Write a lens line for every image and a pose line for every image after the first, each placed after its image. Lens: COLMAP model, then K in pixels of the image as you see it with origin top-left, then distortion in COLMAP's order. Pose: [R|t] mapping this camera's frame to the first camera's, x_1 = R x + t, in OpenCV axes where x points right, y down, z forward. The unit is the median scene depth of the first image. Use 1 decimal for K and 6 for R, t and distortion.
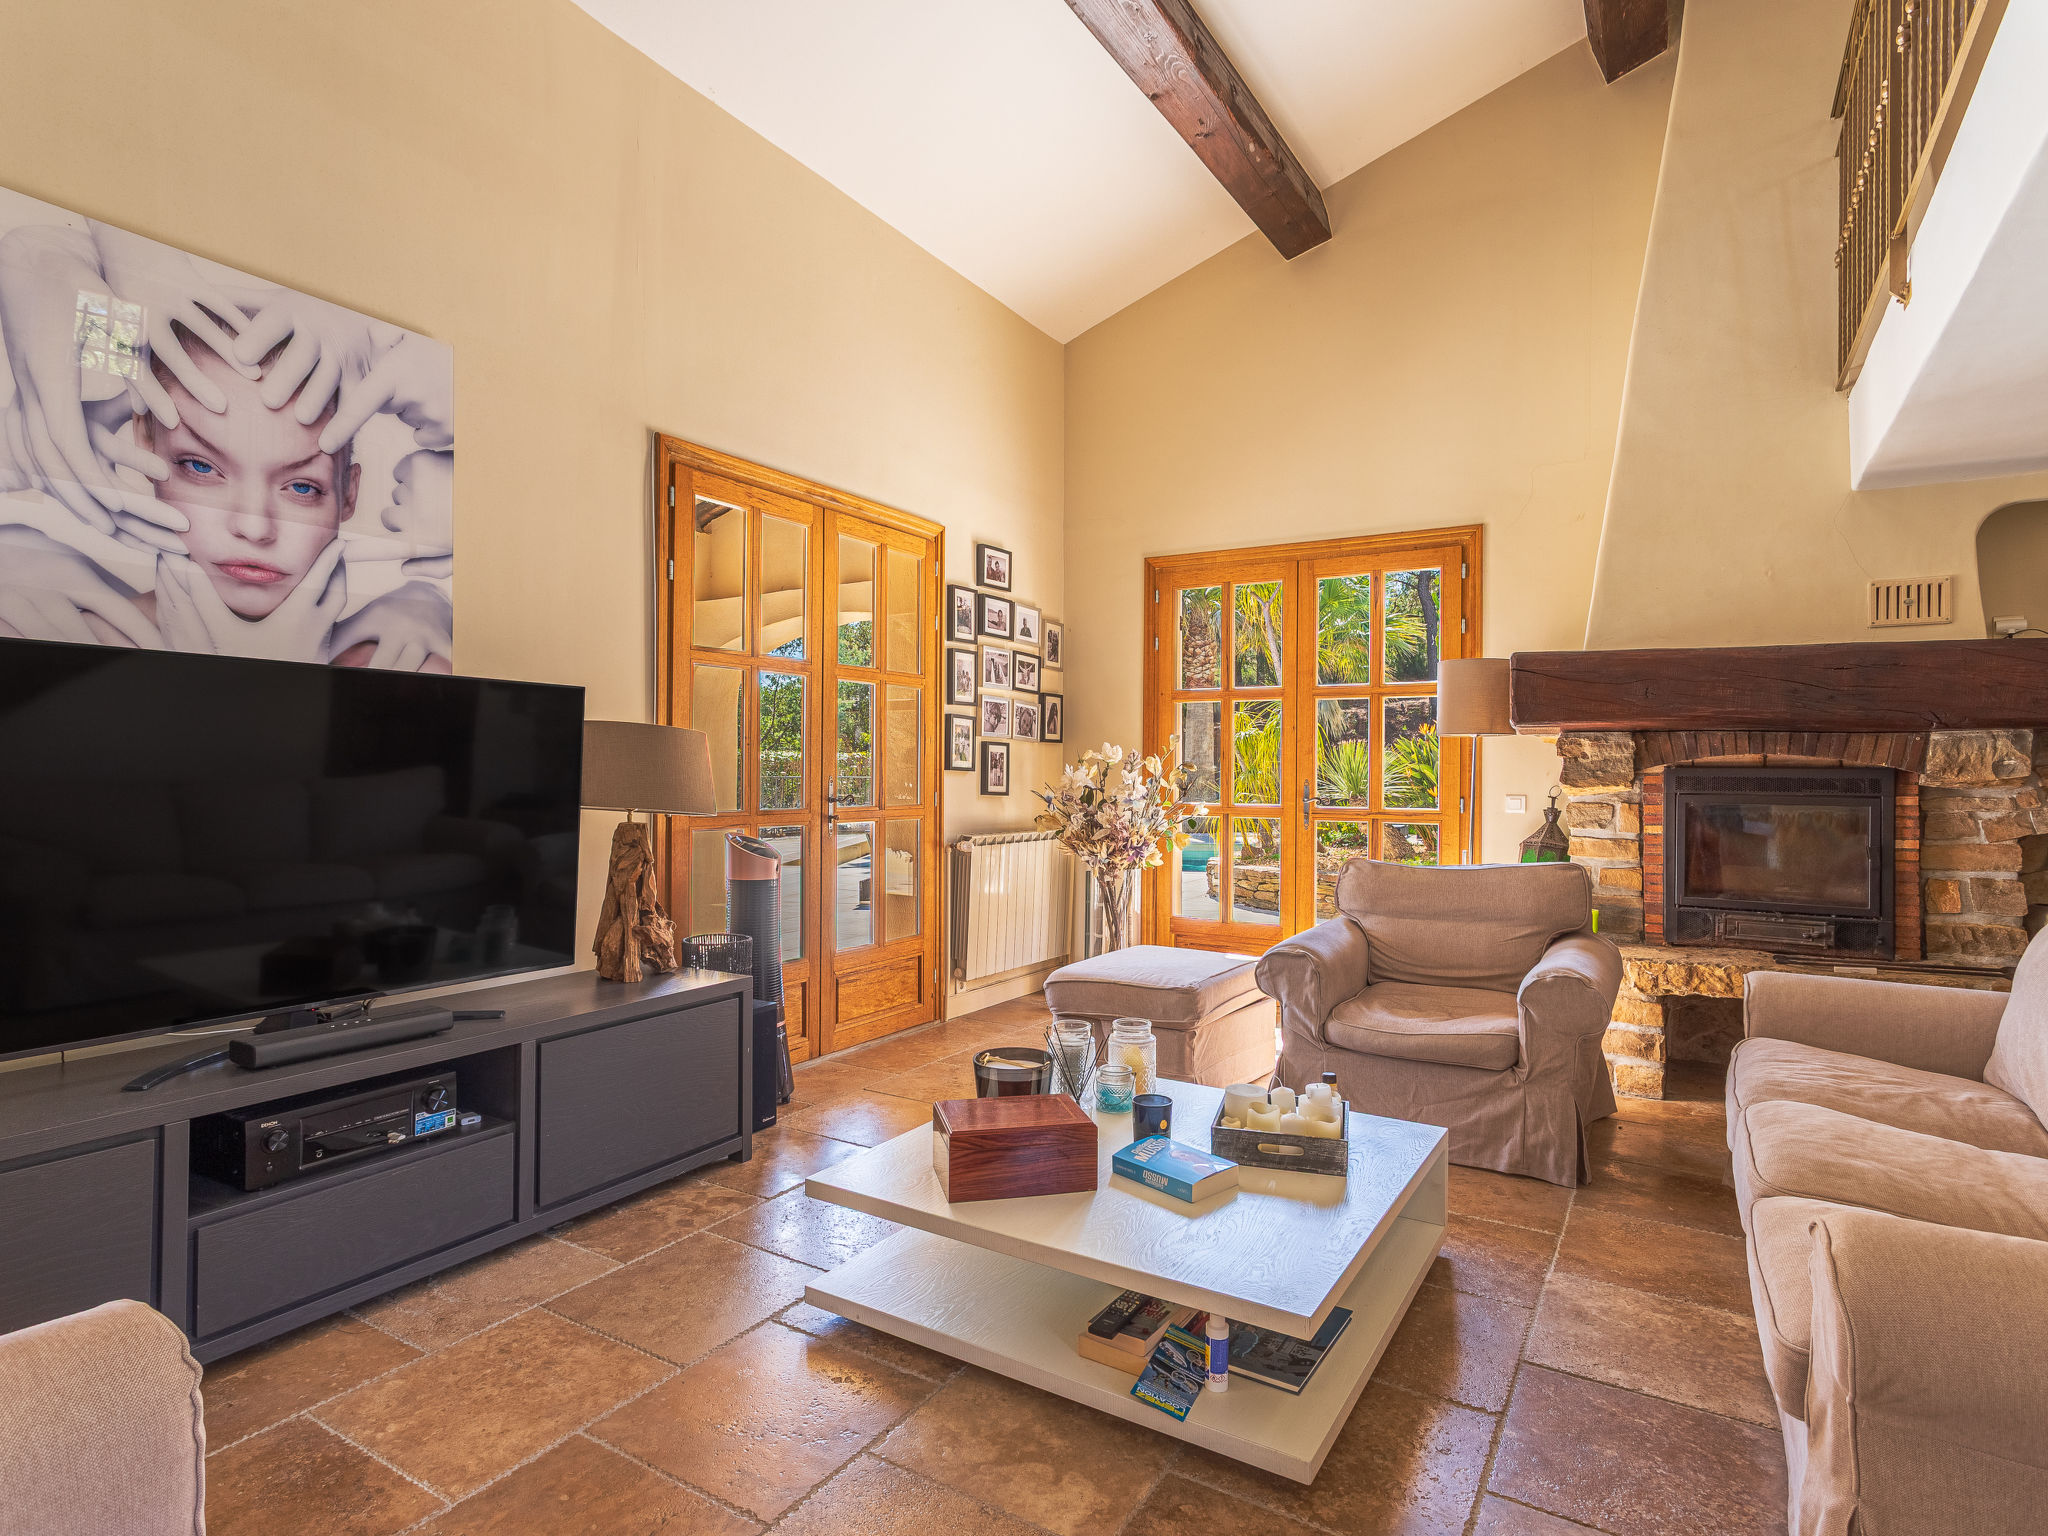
lens RADIAL K [[1090.8, 0, 1025.5], [0, 1090.8, 770.5], [0, 0, 1]] dist [0.005953, 0.000073]
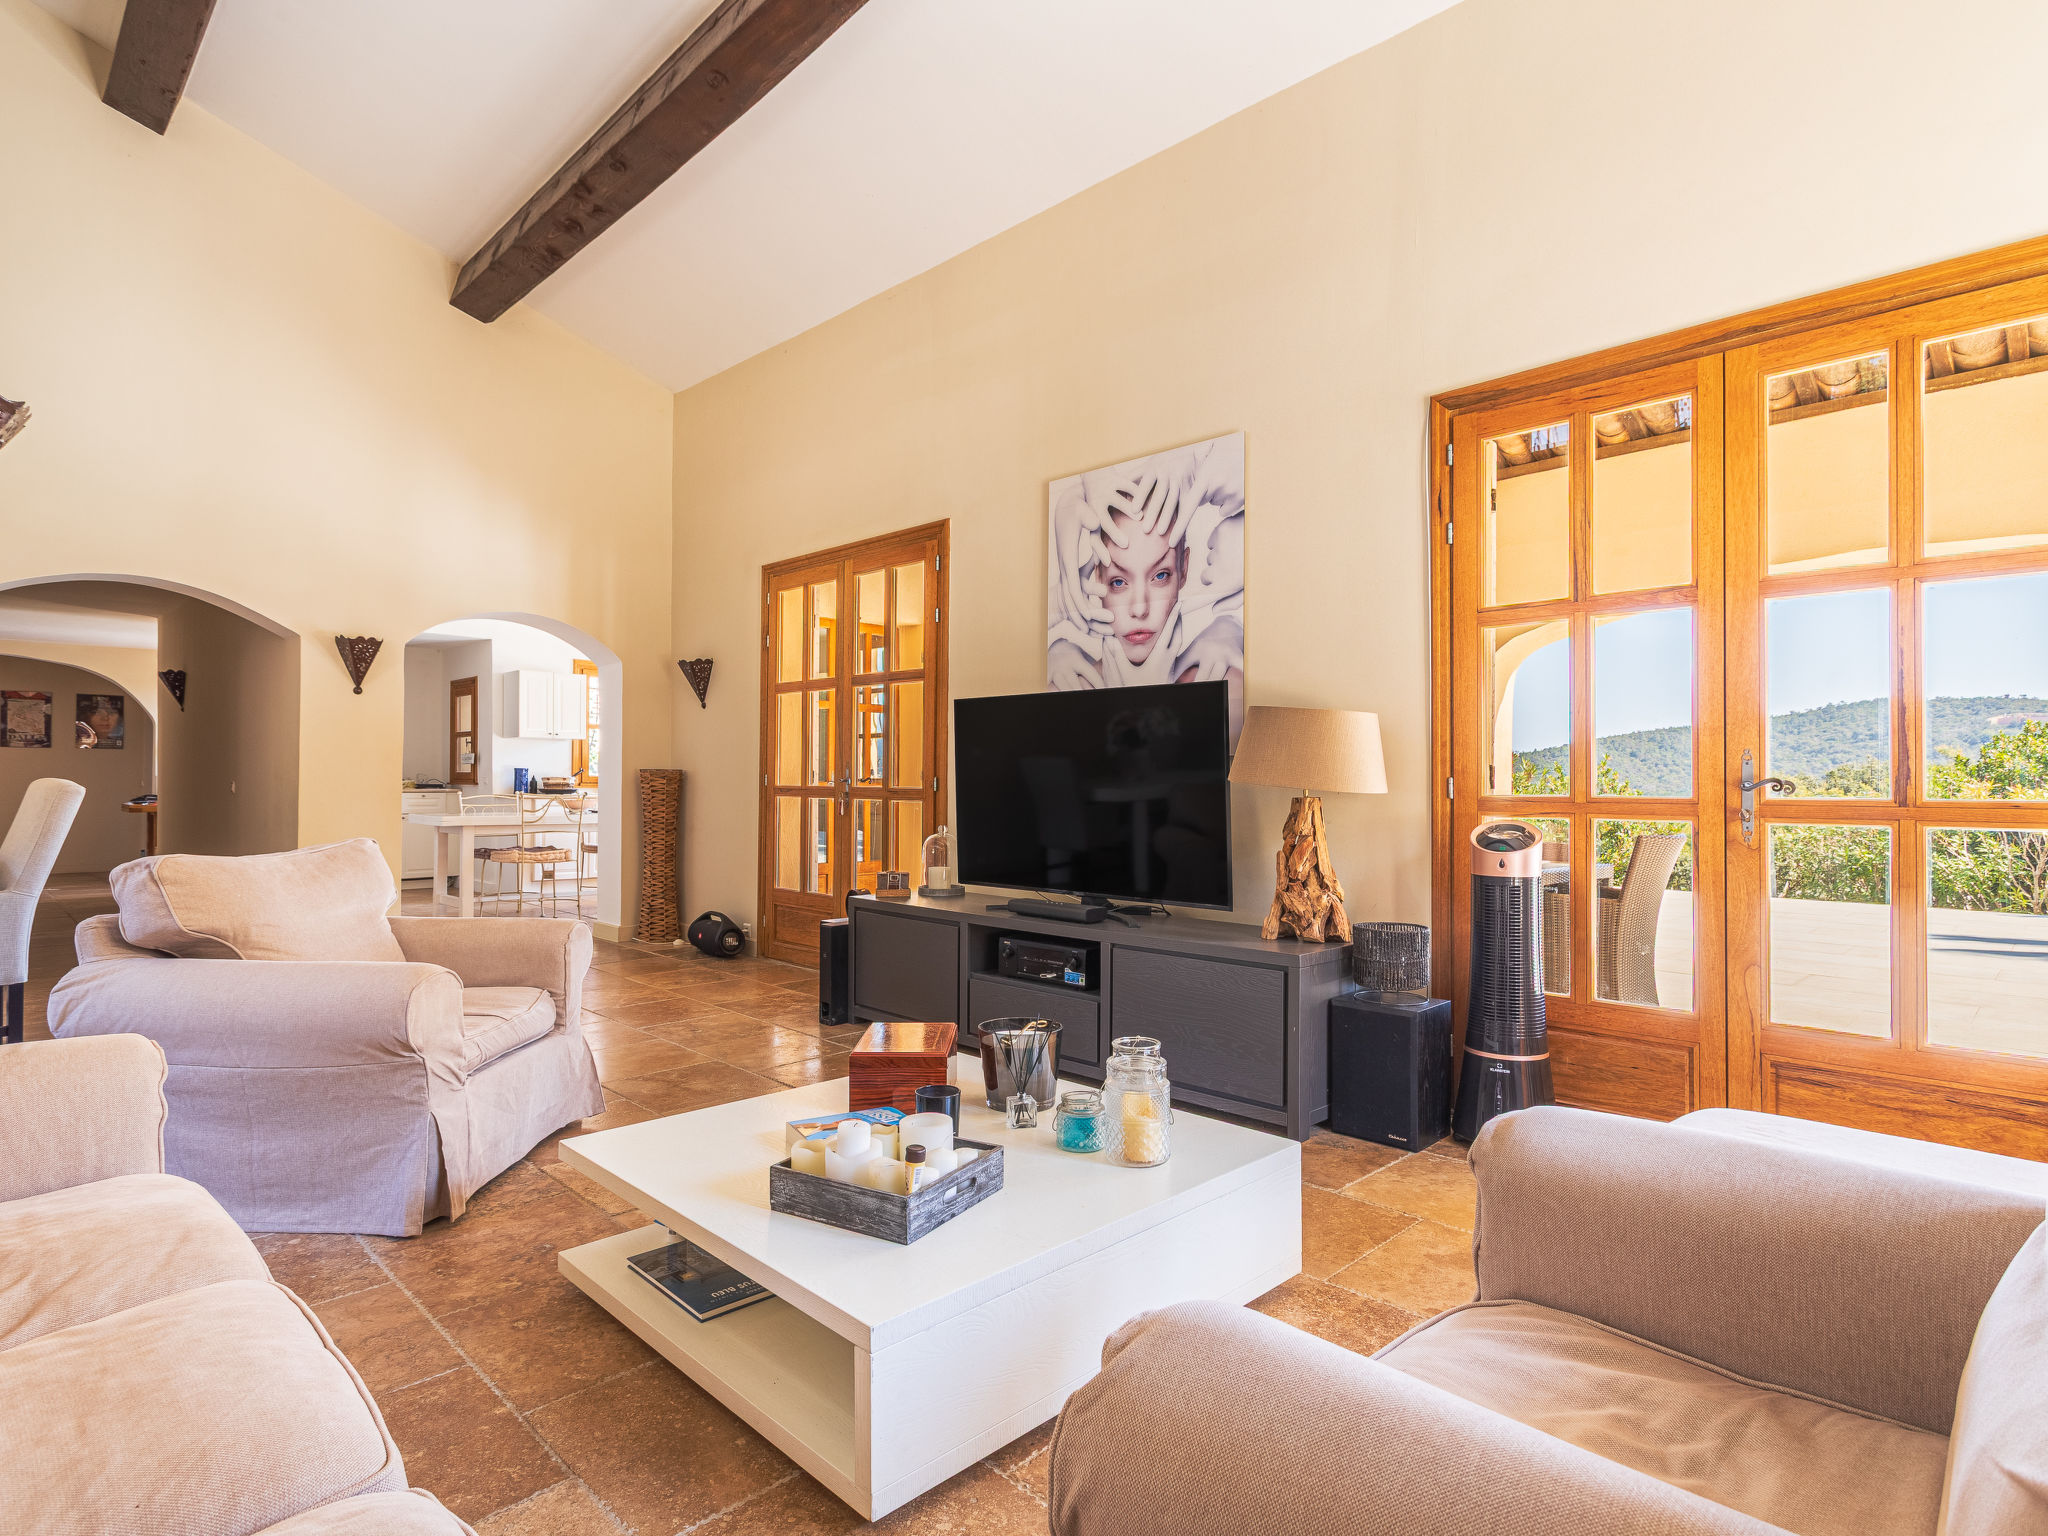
lens RADIAL K [[1090.8, 0, 1033.5], [0, 1090.8, 757.1], [0, 0, 1]] dist [0.005953, 0.000073]
pose [[-0.227248, -0.029940, -0.973377, 0.809593], [-0.001486, 0.999537, -0.030398, 0.045385], [0.973836, -0.005462, -0.227187, 1.059014]]
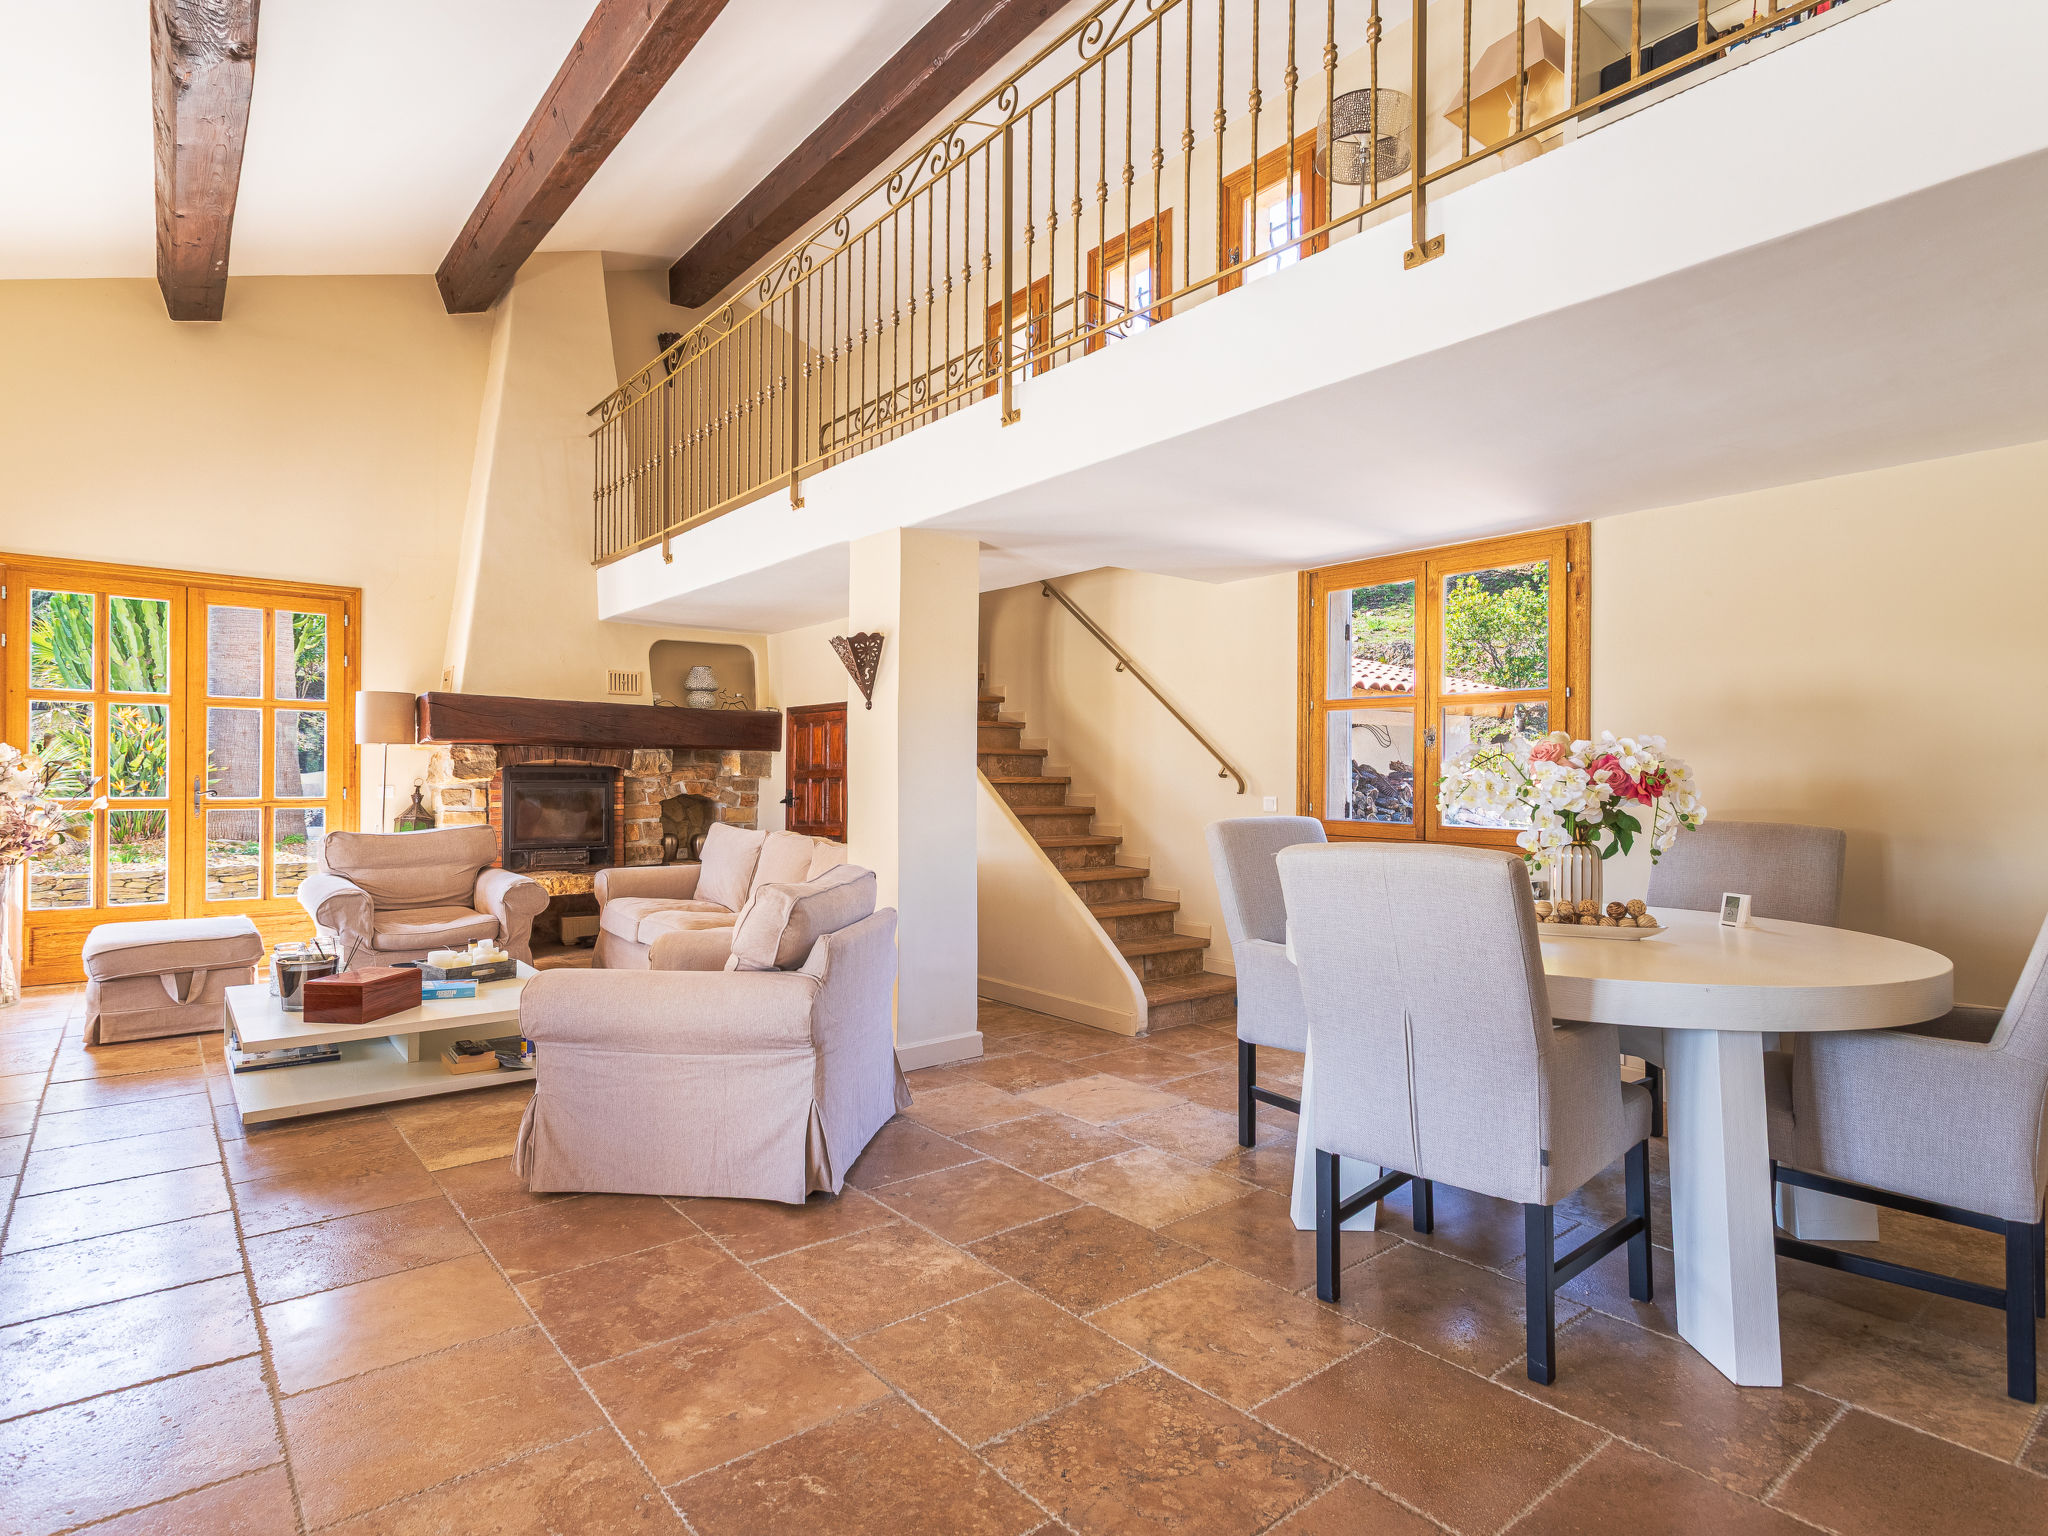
lens RADIAL K [[1090.8, 0, 1036.1], [0, 1090.8, 769.1], [0, 0, 1]] dist [0.005953, 0.000073]
pose [[0.324659, -0.002145, 0.945829, -0.965555], [-0.004834, 0.999981, 0.003927, -0.012342], [-0.945819, -0.005847, 0.324643, -0.400095]]
